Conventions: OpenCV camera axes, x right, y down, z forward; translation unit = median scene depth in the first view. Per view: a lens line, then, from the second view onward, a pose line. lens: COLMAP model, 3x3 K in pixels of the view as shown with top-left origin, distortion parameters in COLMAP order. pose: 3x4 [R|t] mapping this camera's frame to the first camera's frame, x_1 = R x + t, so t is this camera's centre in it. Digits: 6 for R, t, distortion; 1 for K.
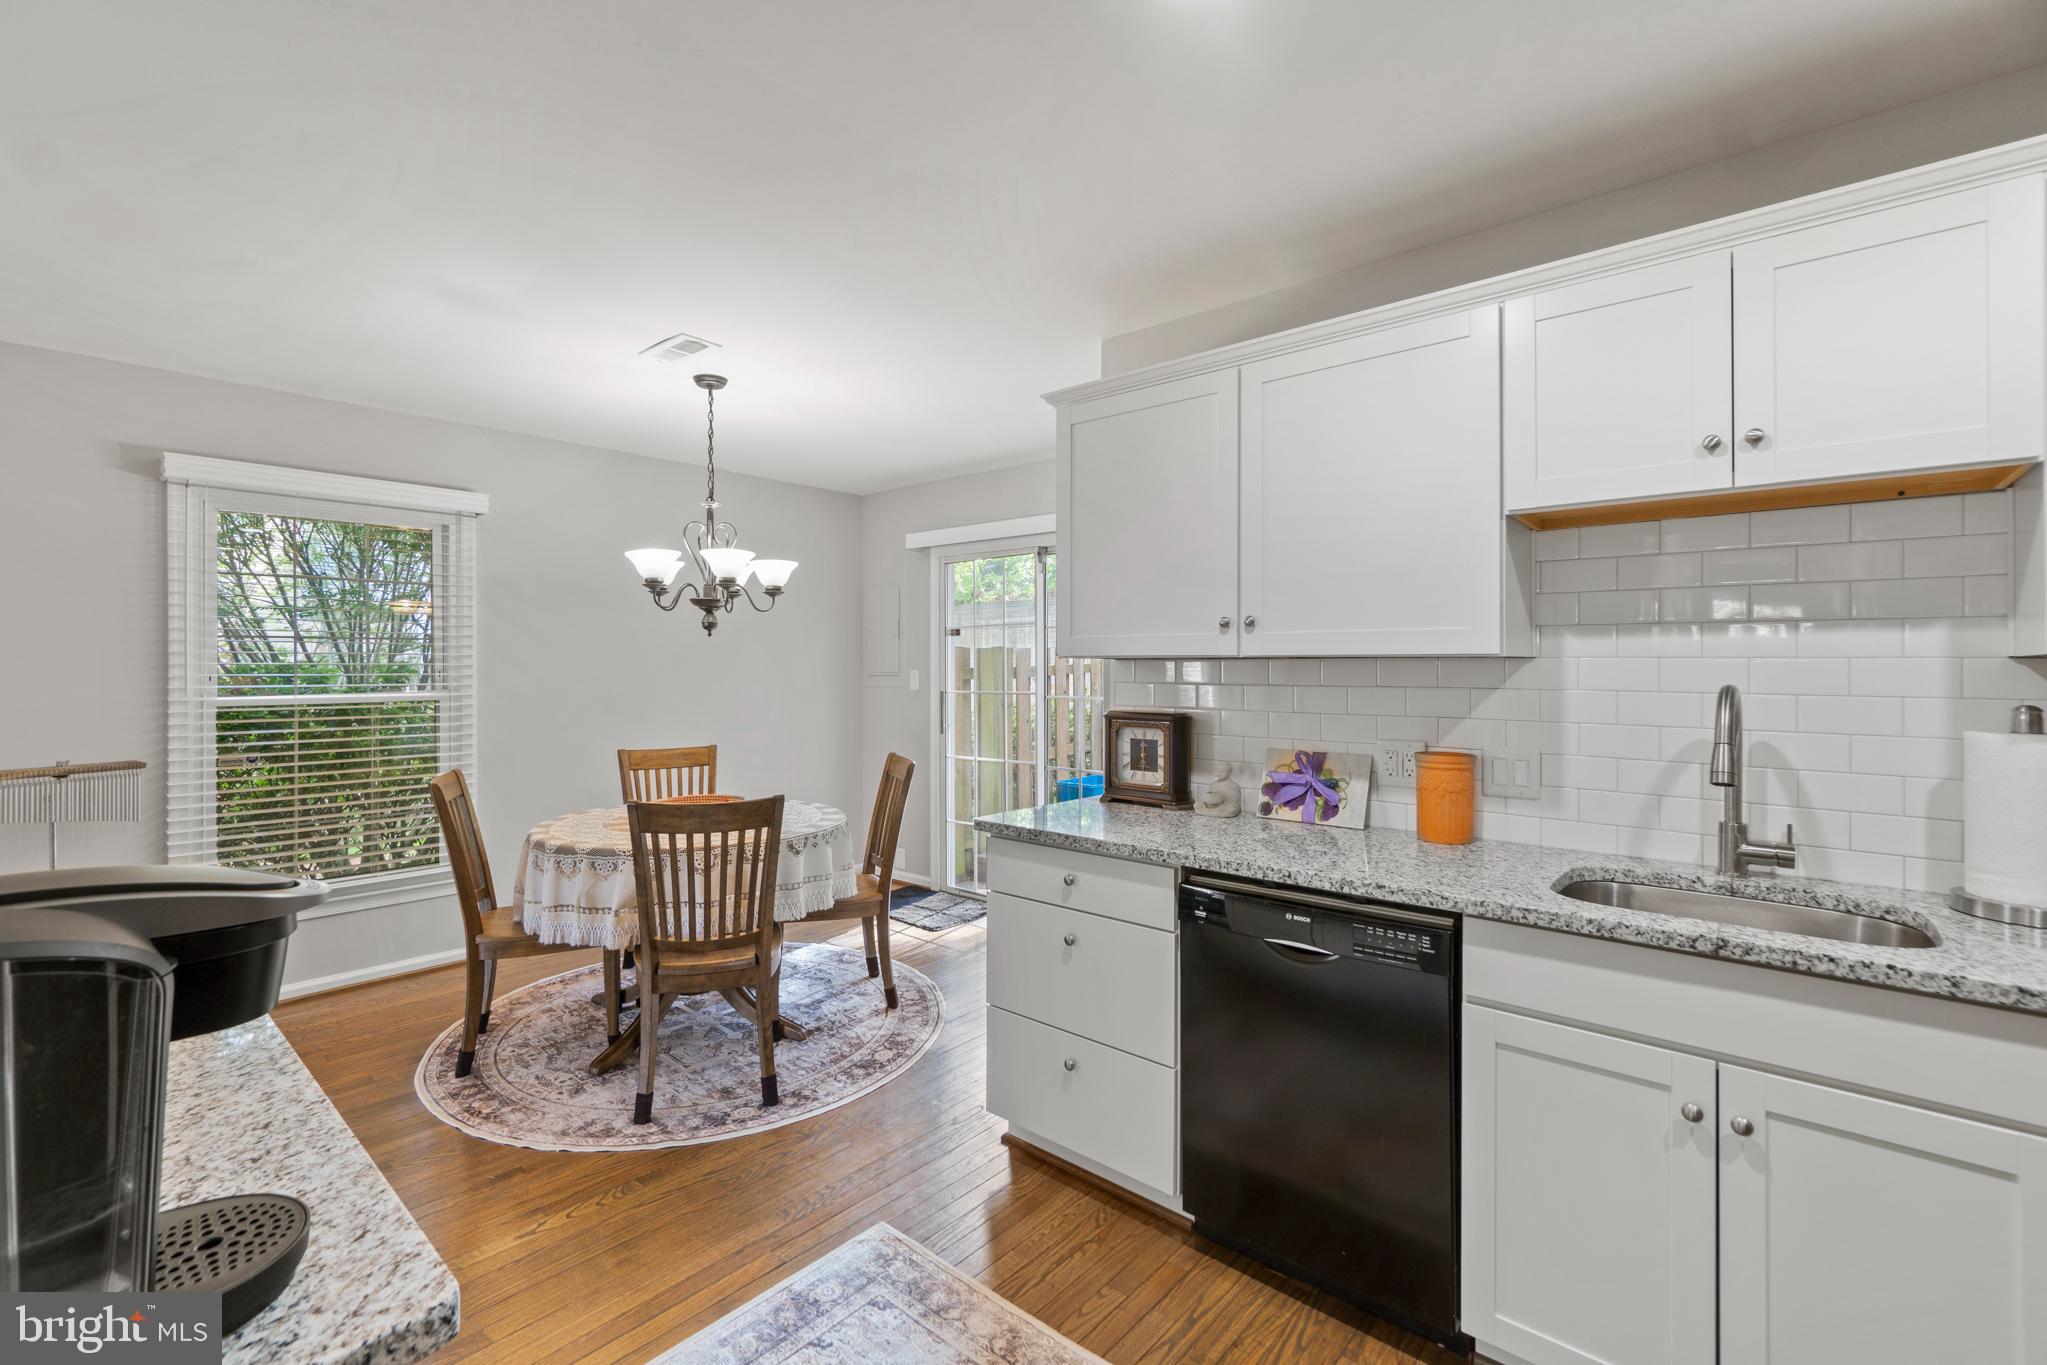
lens RADIAL K [[888.1, 0, 1004.6], [0, 888.1, 668.4], [0, 0, 1]] dist [-0.001383, 0.000169]
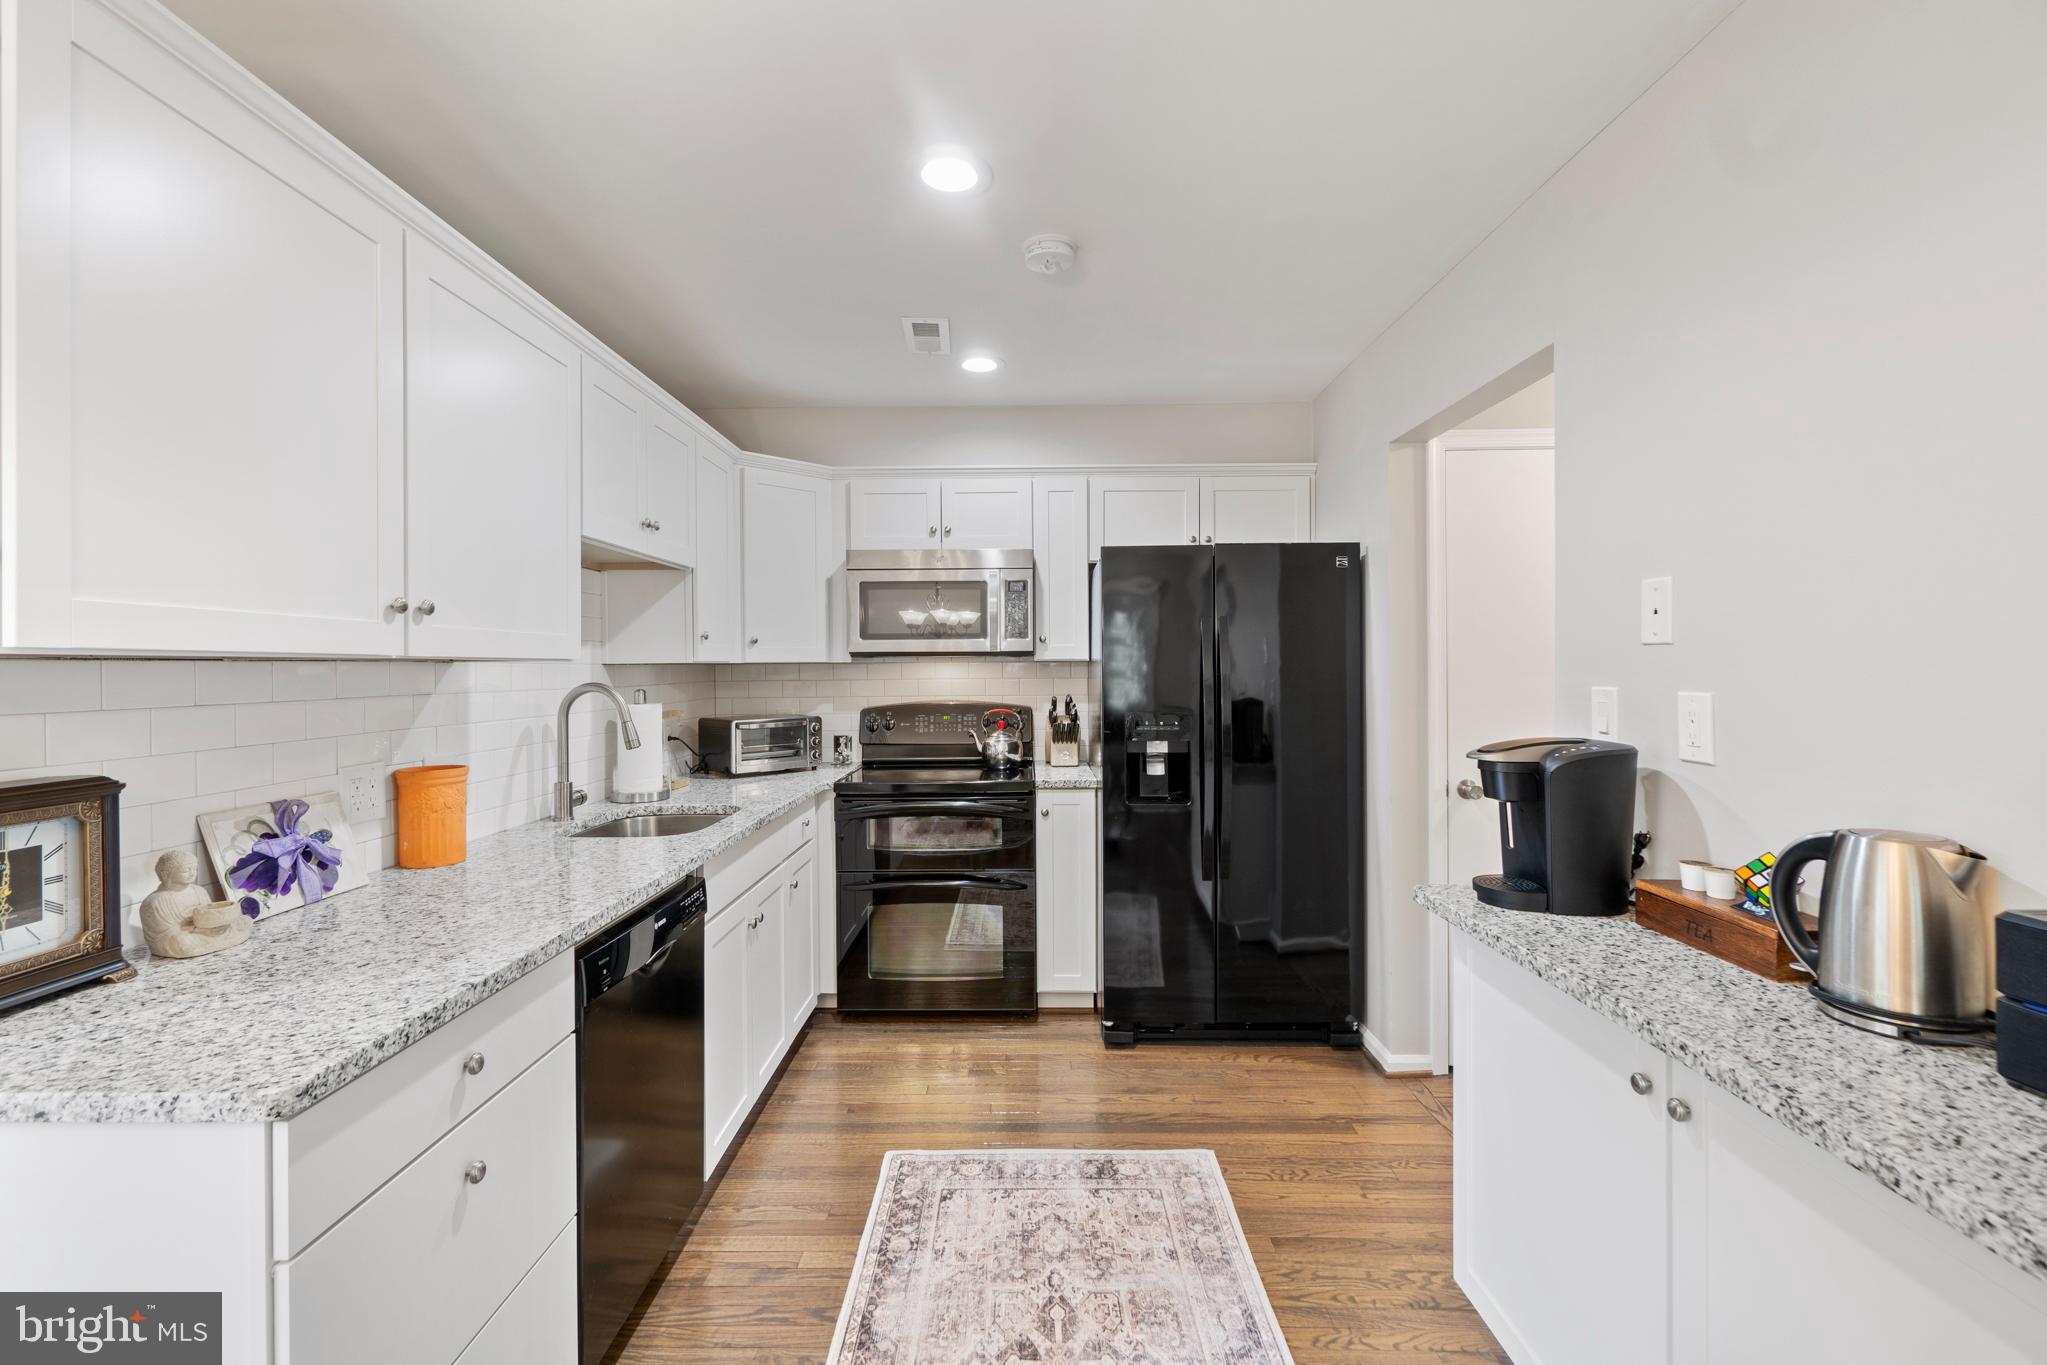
lens RADIAL K [[888.1, 0, 1004.6], [0, 888.1, 668.4], [0, 0, 1]] dist [-0.001383, 0.000169]
pose [[-0.652662, 0.002902, 0.757644, -0.529088], [0.007243, 0.999971, 0.002410, -0.003537], [-0.757615, 0.007061, -0.652664, 1.059403]]
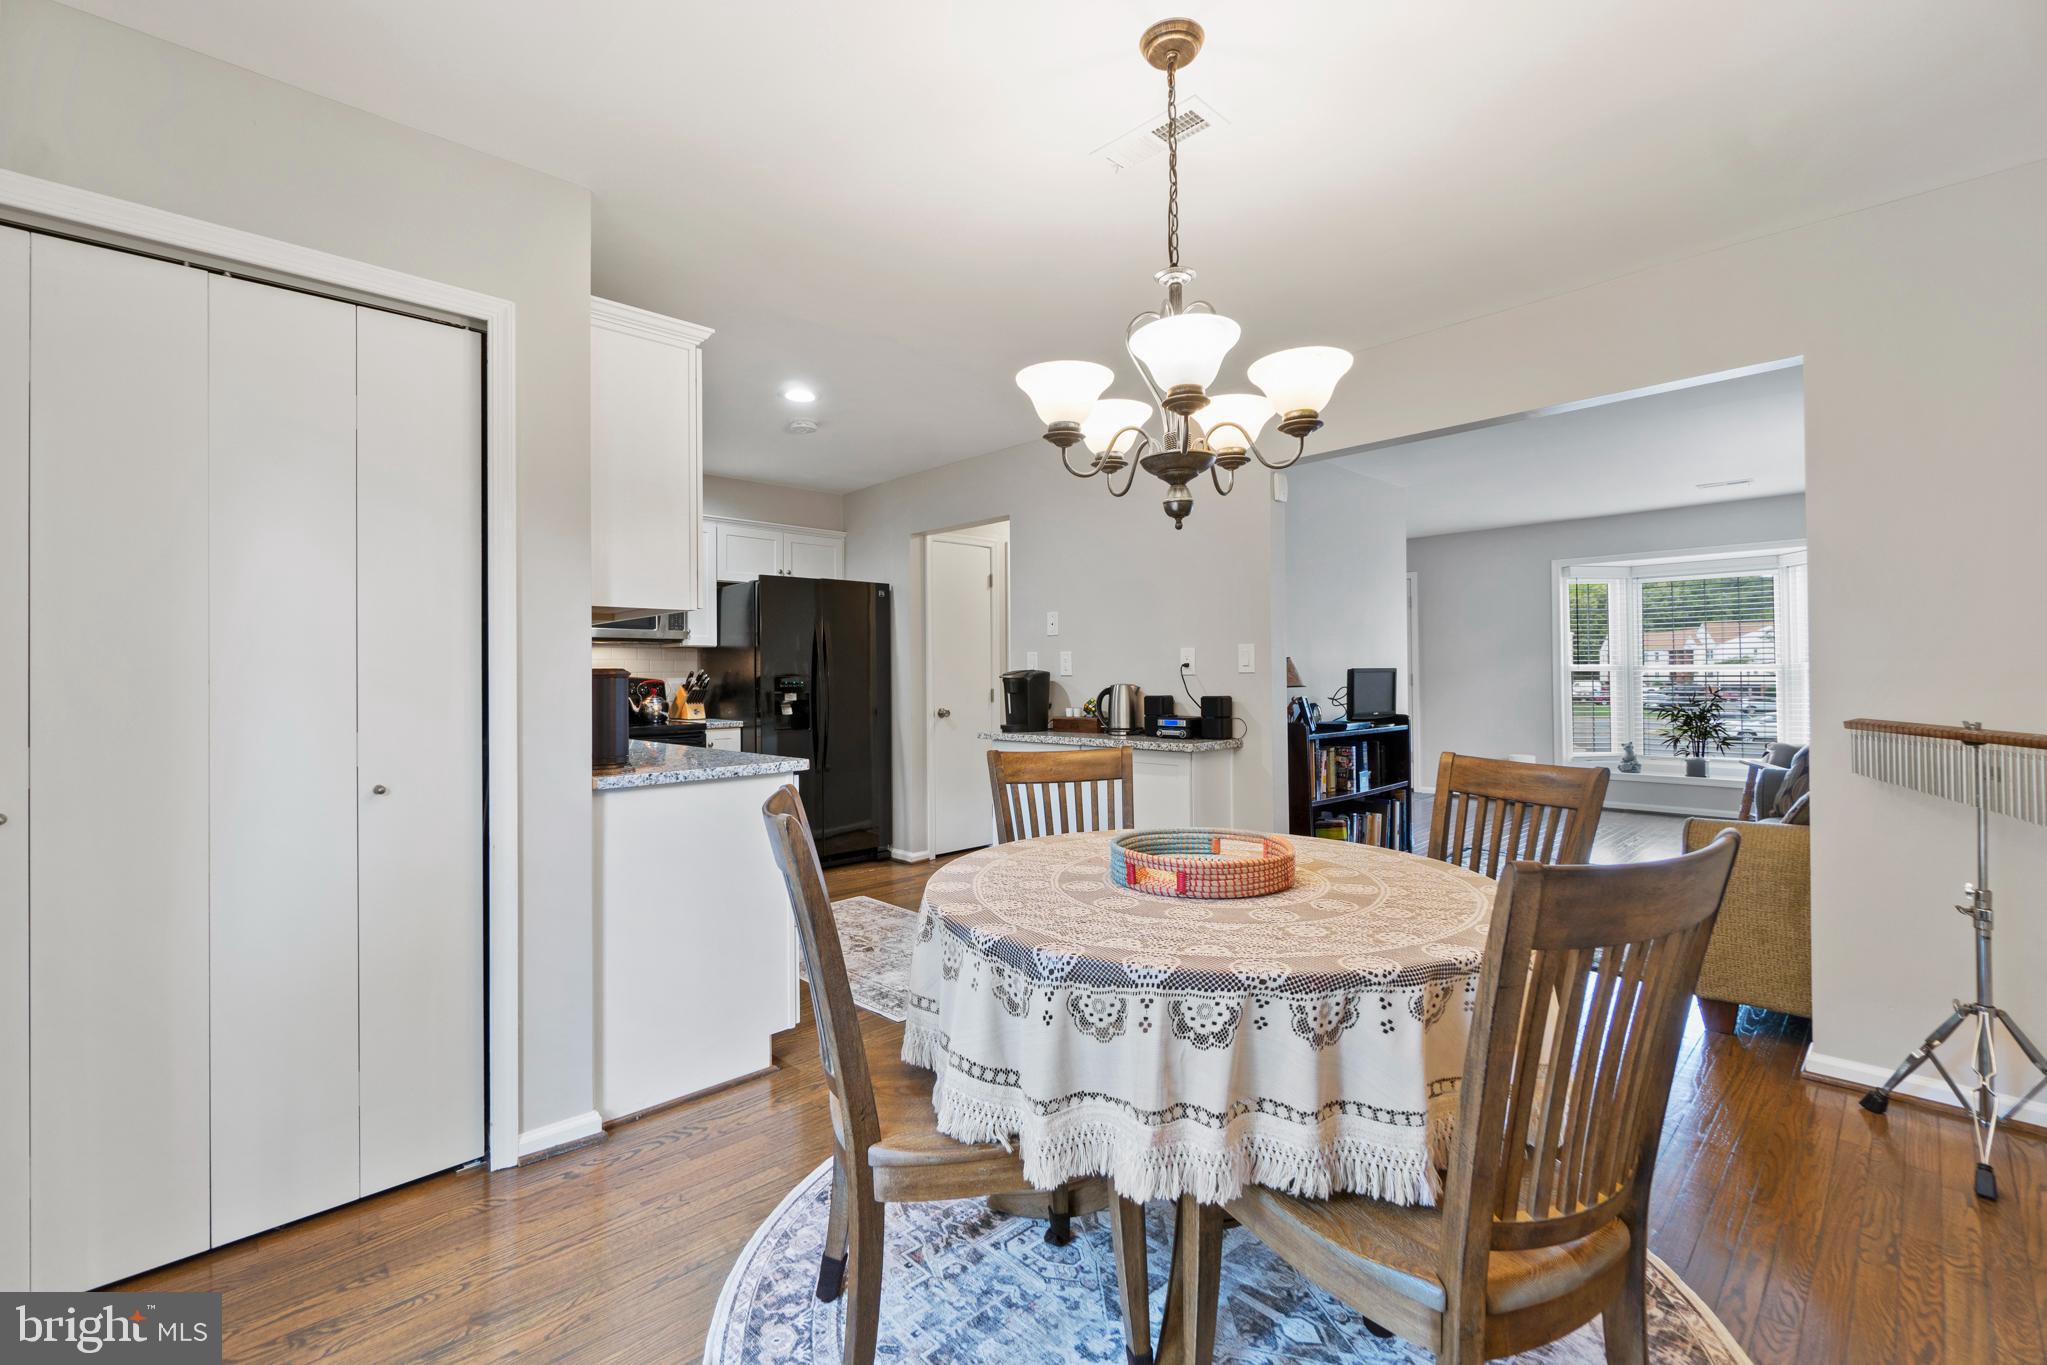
lens RADIAL K [[888.1, 0, 1004.6], [0, 888.1, 668.4], [0, 0, 1]] dist [-0.001383, 0.000169]
pose [[-0.996497, 0.012240, 0.082731, -0.405702], [0.011861, 0.999917, -0.005073, 0.056743], [-0.082786, -0.004074, -0.996559, 2.061920]]
